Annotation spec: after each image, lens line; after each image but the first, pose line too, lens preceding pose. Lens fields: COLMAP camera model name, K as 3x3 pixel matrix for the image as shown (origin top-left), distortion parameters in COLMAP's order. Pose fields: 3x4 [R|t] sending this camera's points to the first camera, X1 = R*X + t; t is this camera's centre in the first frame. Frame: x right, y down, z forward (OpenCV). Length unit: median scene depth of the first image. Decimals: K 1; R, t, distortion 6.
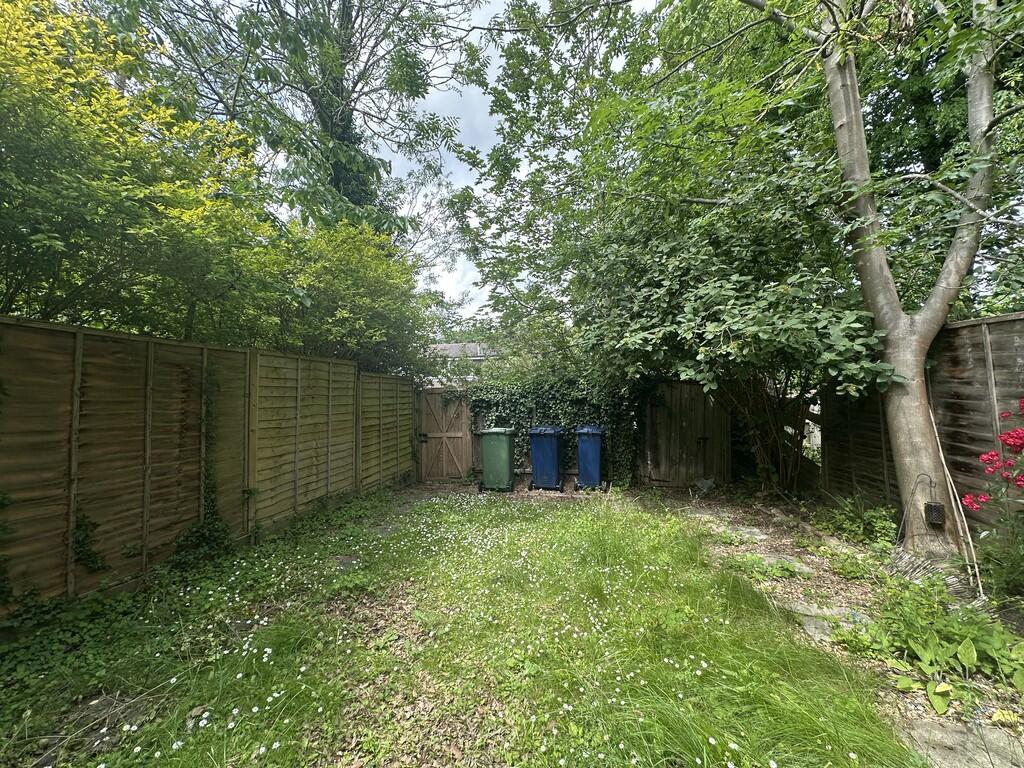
lens RADIAL K [[405.8, 0, 511.1], [0, 405.8, 383.3], [0, 0, 1]] dist [0.001004, 0.000136]
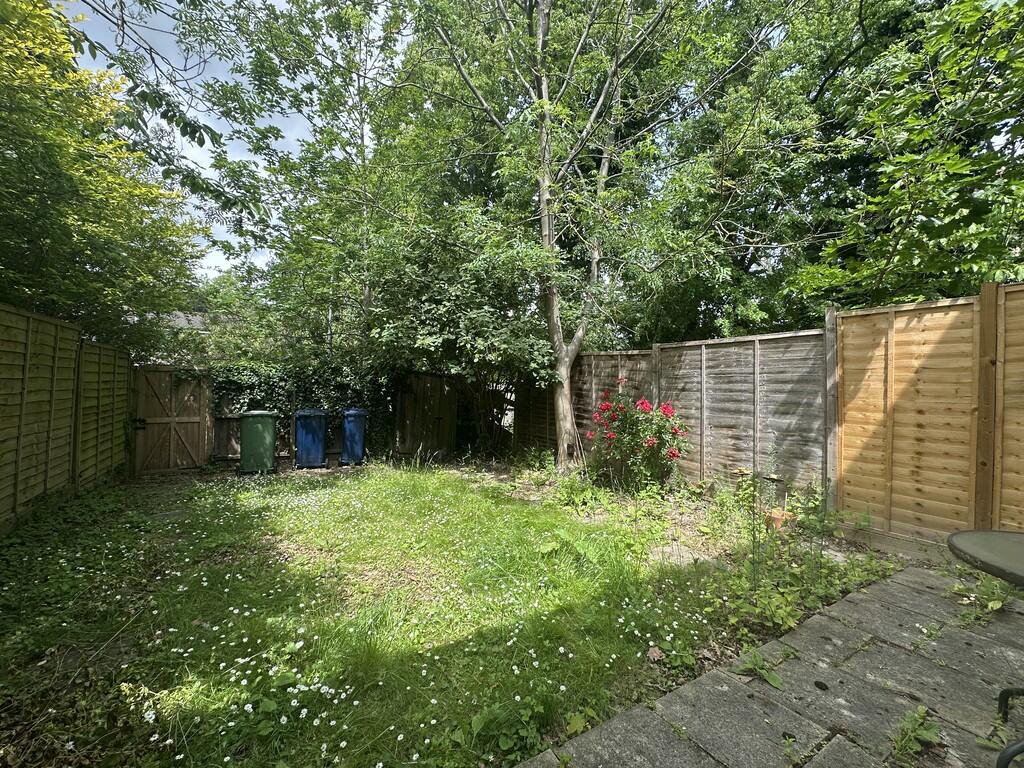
lens RADIAL K [[408.9, 0, 511.8], [0, 408.9, 384.5], [0, 0, 1]] dist [0.000128, 0.000294]
pose [[0.747237, 0.040193, 0.663341, -0.354583], [-0.058237, 0.998290, 0.005114, 0.010378], [-0.662001, -0.042452, 0.748300, -0.204863]]
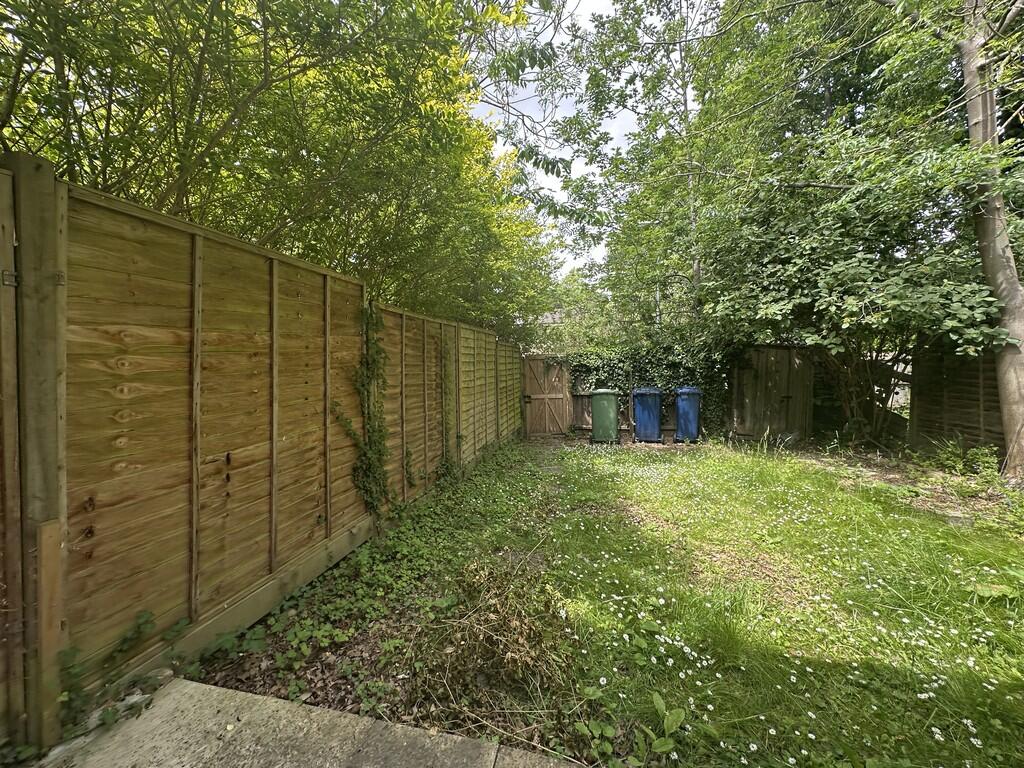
lens RADIAL K [[408.9, 0, 511.8], [0, 408.9, 384.5], [0, 0, 1]] dist [0.000128, 0.000294]
pose [[0.999379, -0.007973, -0.034310, -0.380405], [0.010785, 0.996527, 0.082566, 0.000405], [0.033532, -0.082885, 0.995995, -0.215222]]
